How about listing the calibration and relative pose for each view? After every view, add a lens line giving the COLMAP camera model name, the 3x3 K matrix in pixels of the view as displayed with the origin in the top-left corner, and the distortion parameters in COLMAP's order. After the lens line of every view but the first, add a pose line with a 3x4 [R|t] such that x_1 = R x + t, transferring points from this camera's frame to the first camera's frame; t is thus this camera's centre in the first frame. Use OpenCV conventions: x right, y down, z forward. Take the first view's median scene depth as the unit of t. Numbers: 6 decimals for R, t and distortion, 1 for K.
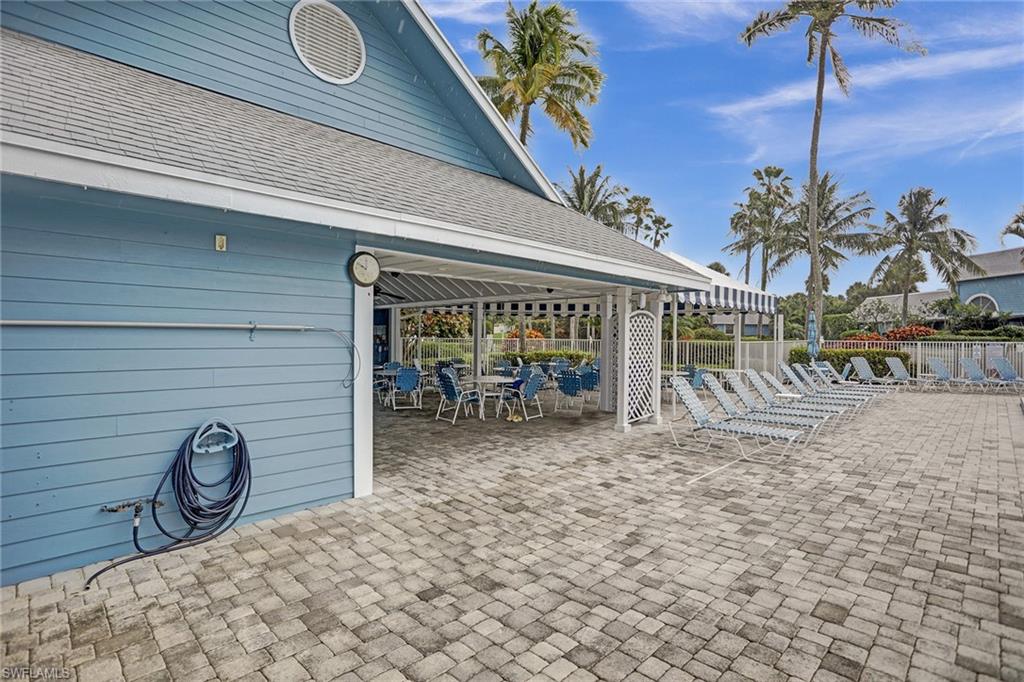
lens RADIAL K [[506.9, 0, 512.8], [0, 506.9, 342.7], [0, 0, 1]] dist [-0.009909, 0.002581]
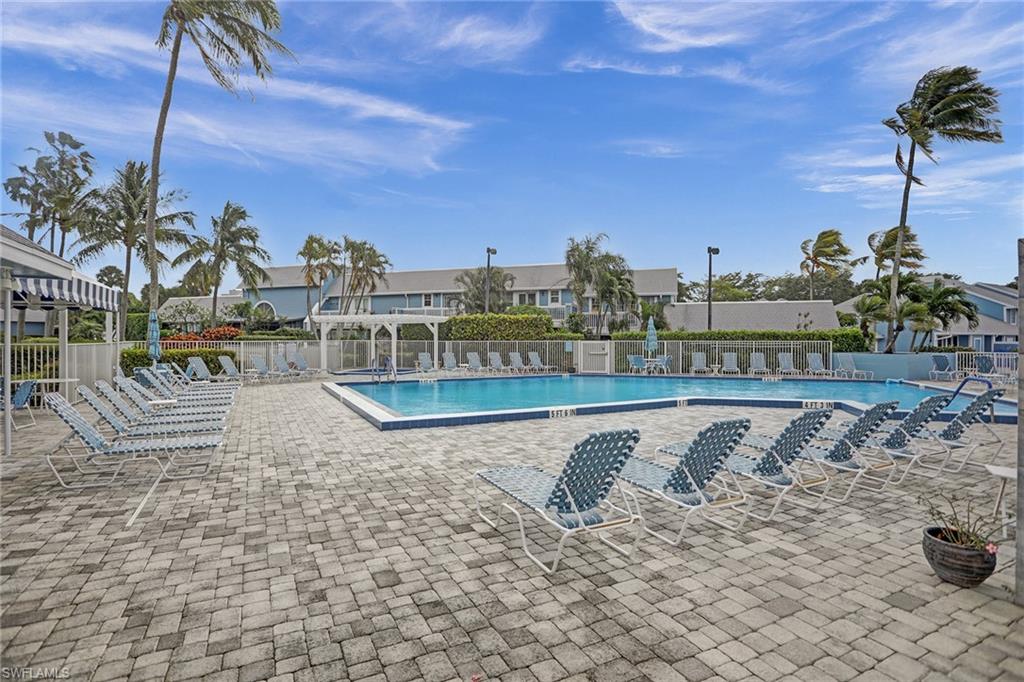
lens RADIAL K [[506.9, 0, 514.9], [0, 506.9, 334.3], [0, 0, 1]] dist [-0.009909, 0.002581]
pose [[0.353621, 0.001851, 0.935387, -0.177622], [0.012716, 0.999896, -0.006786, -0.008440], [-0.935302, 0.014294, 0.353561, 0.150384]]
